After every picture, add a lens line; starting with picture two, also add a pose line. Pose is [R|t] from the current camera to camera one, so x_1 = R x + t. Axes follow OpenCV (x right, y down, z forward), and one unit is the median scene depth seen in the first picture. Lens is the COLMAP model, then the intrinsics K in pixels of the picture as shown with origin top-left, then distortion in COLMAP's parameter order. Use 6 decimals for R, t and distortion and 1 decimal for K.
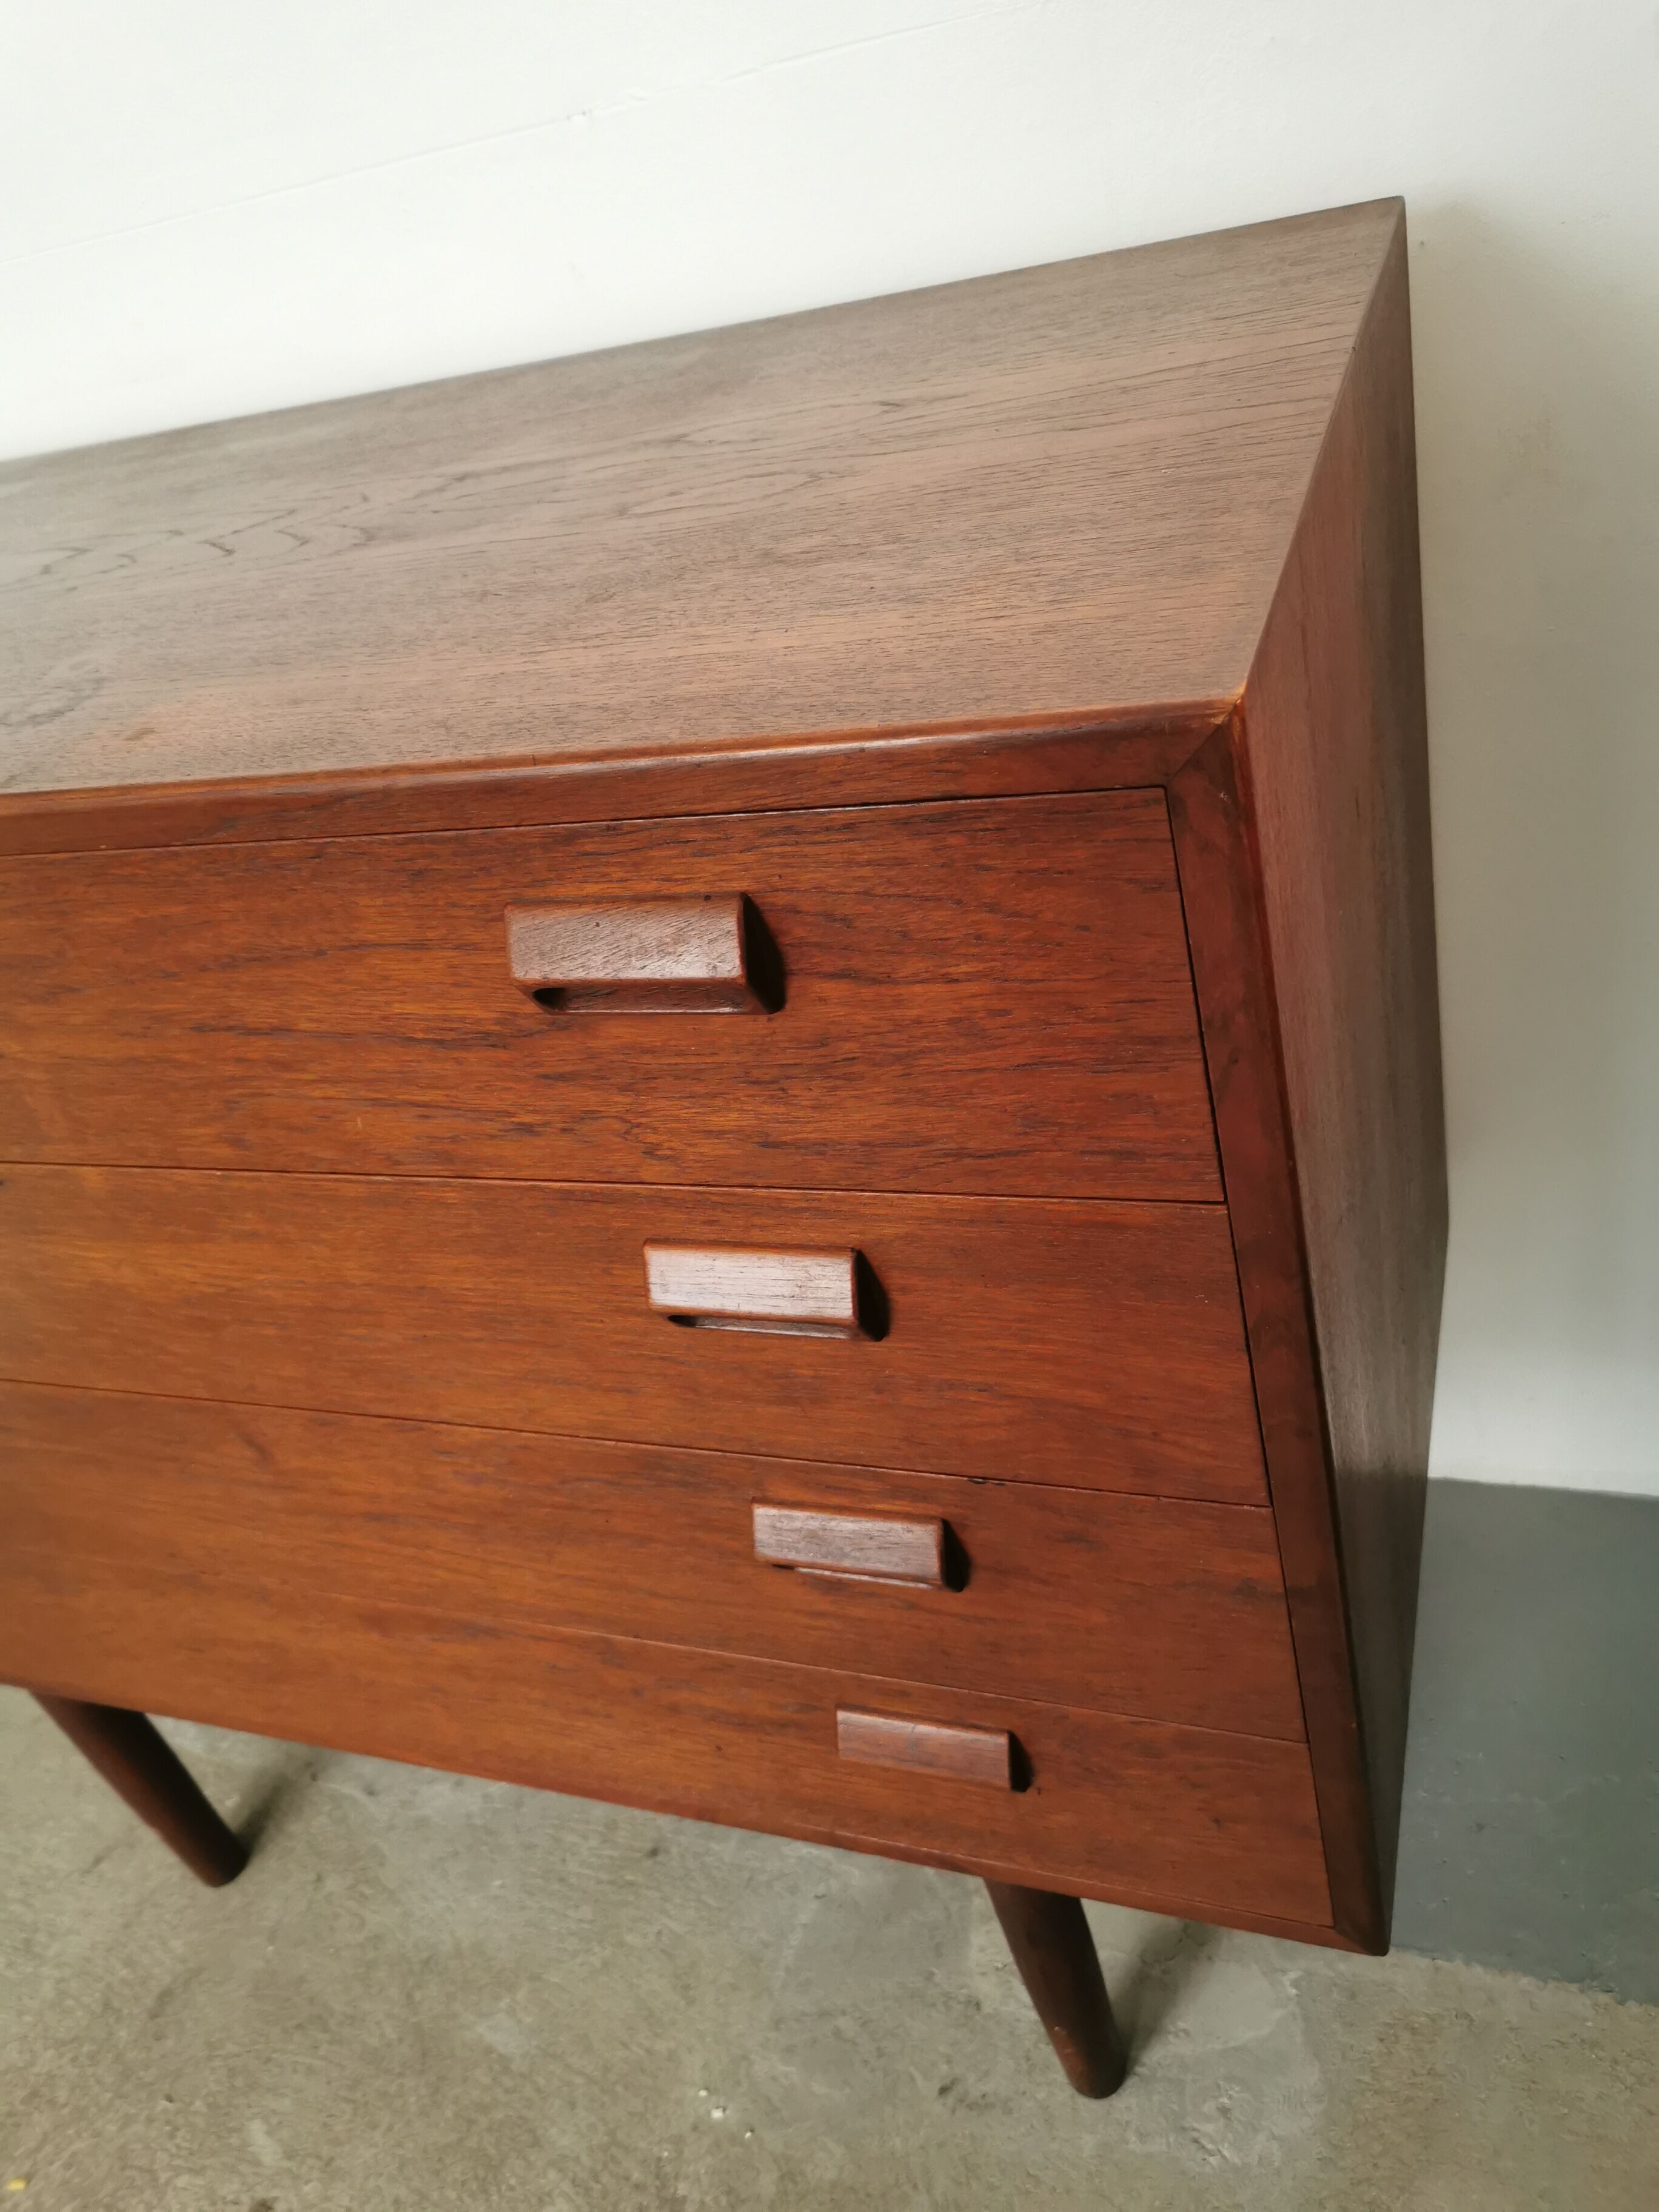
lens RADIAL K [[1746.0, 0, 829.5], [0, 1746.0, 1106.0], [0, 0, 1]] dist [0.004700, -0.005616]
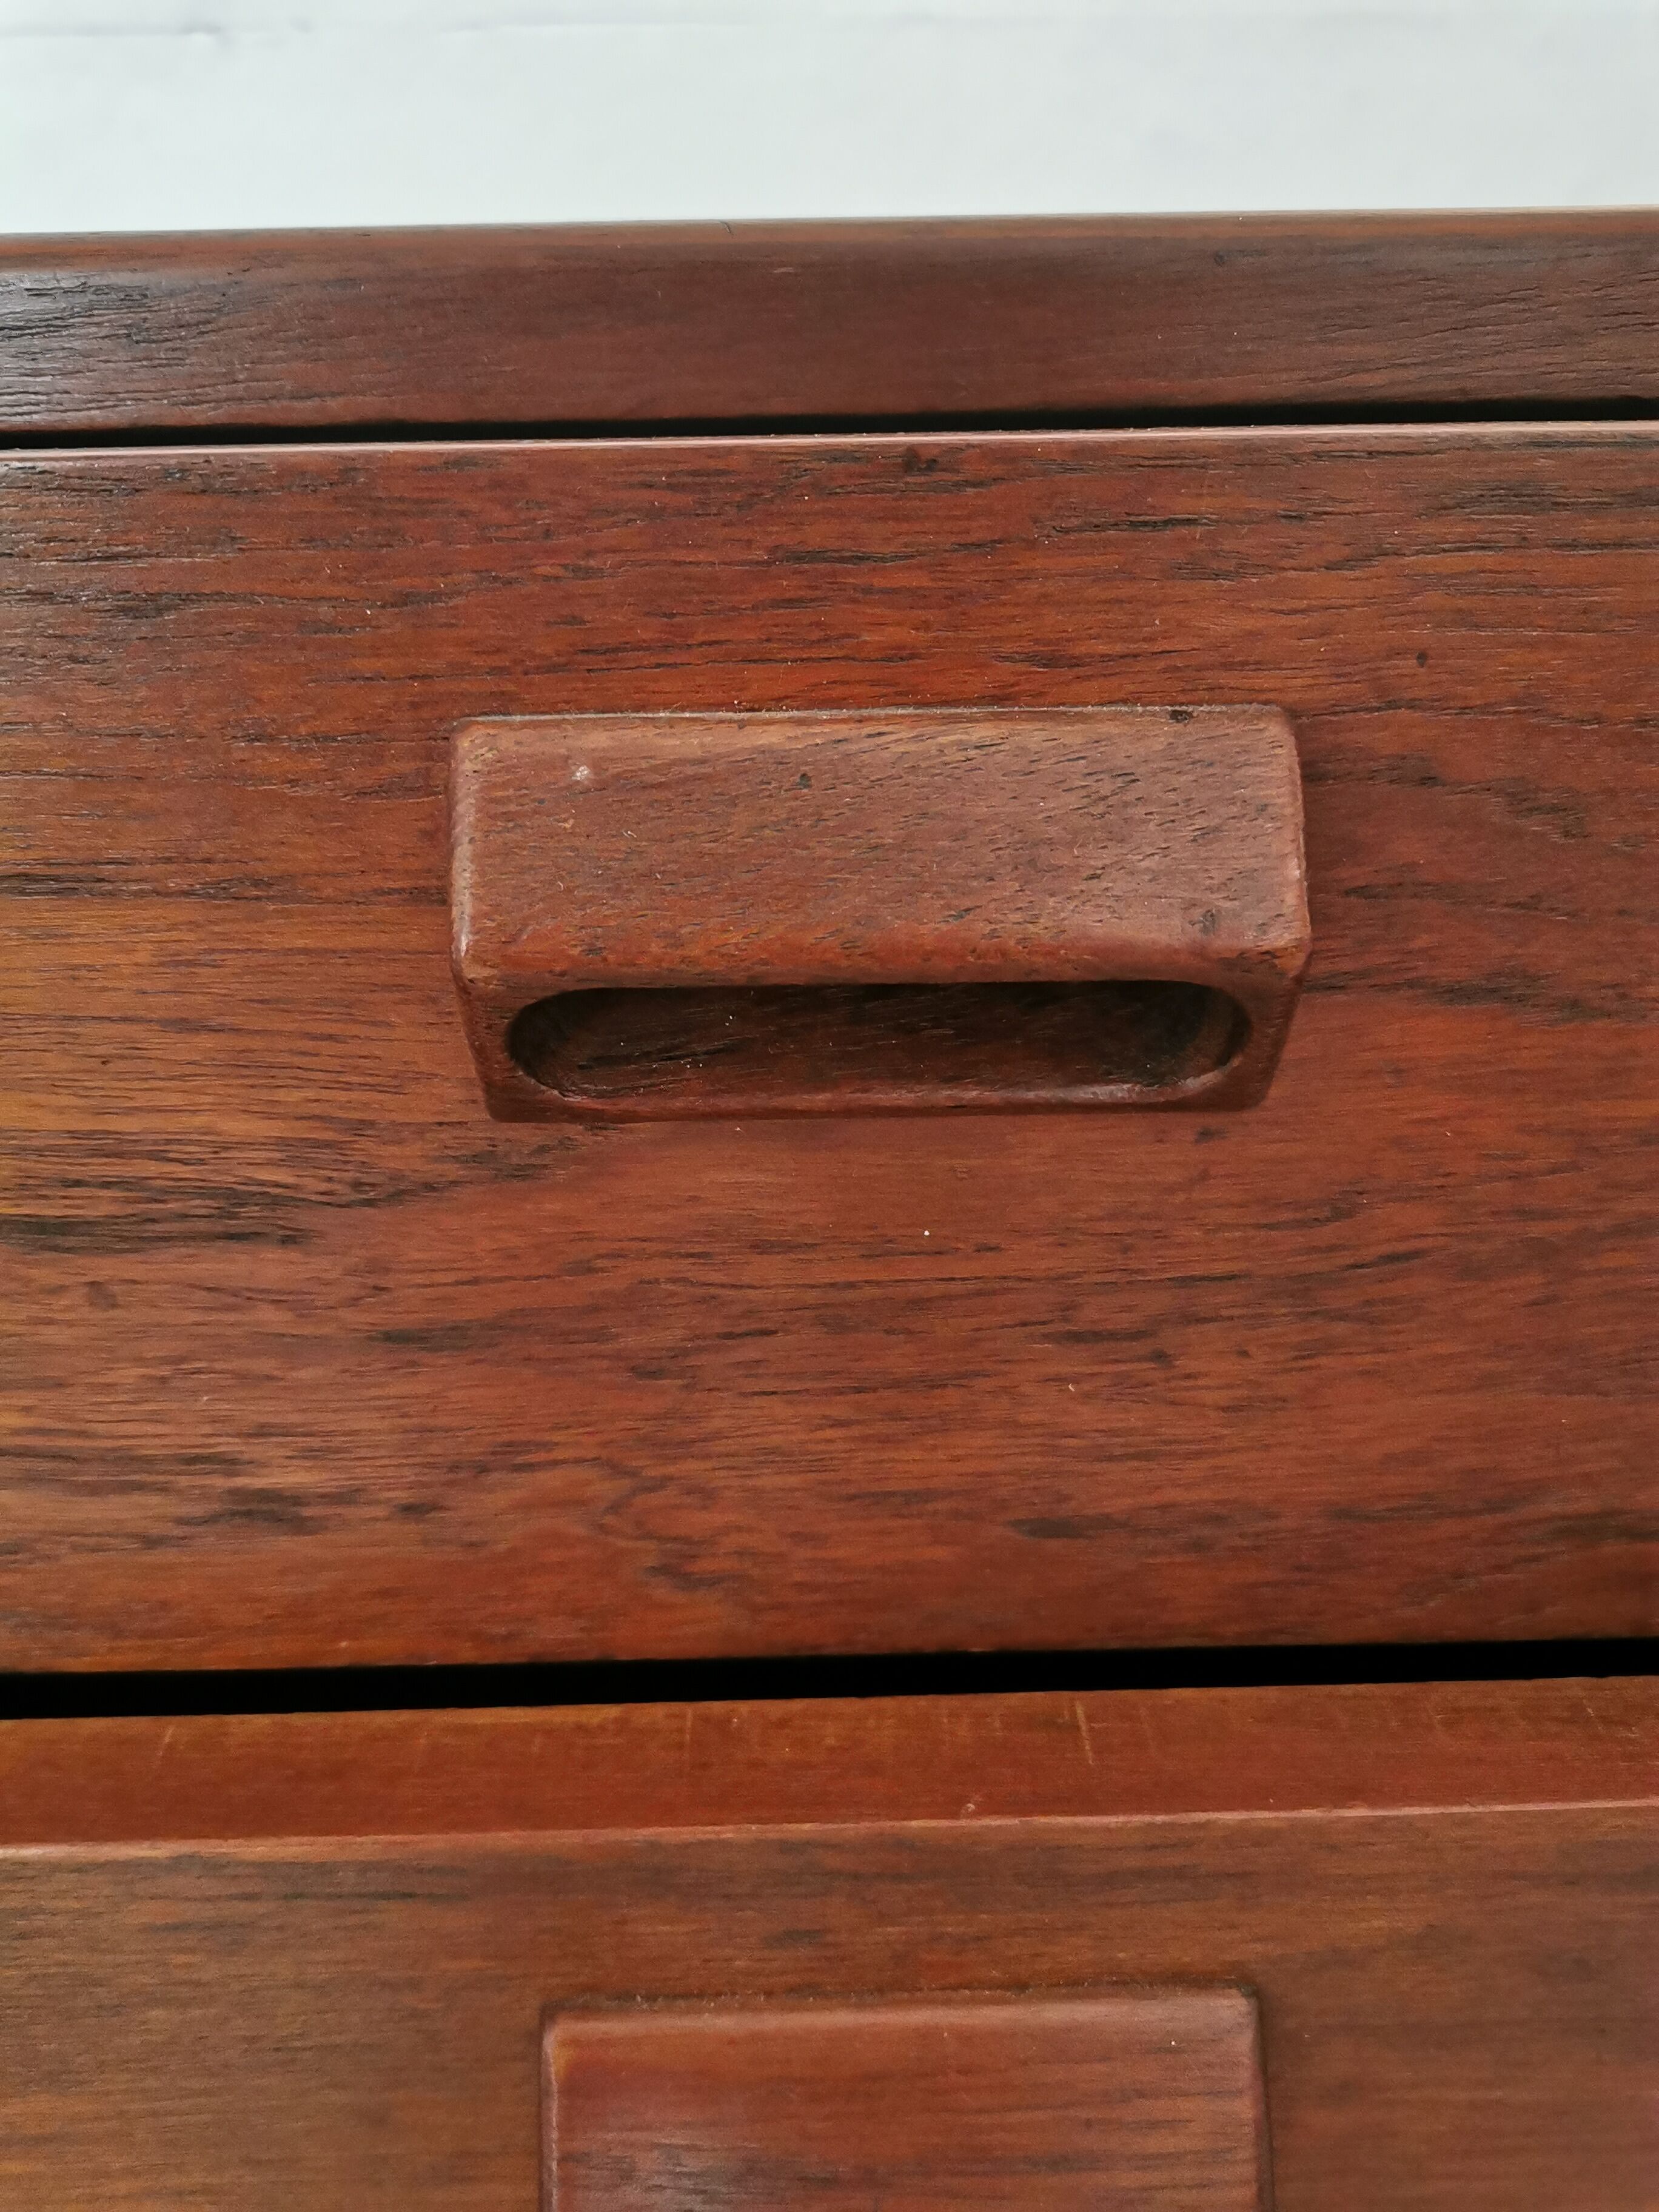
lens RADIAL K [[1746.0, 0, 829.5], [0, 1746.0, 1106.0], [0, 0, 1]] dist [0.004700, -0.005616]
pose [[0.917527, 0.085134, 0.388453, -0.237554], [0.031412, 0.958248, -0.284208, 0.042059], [-0.396430, 0.272971, 0.876544, 0.704607]]
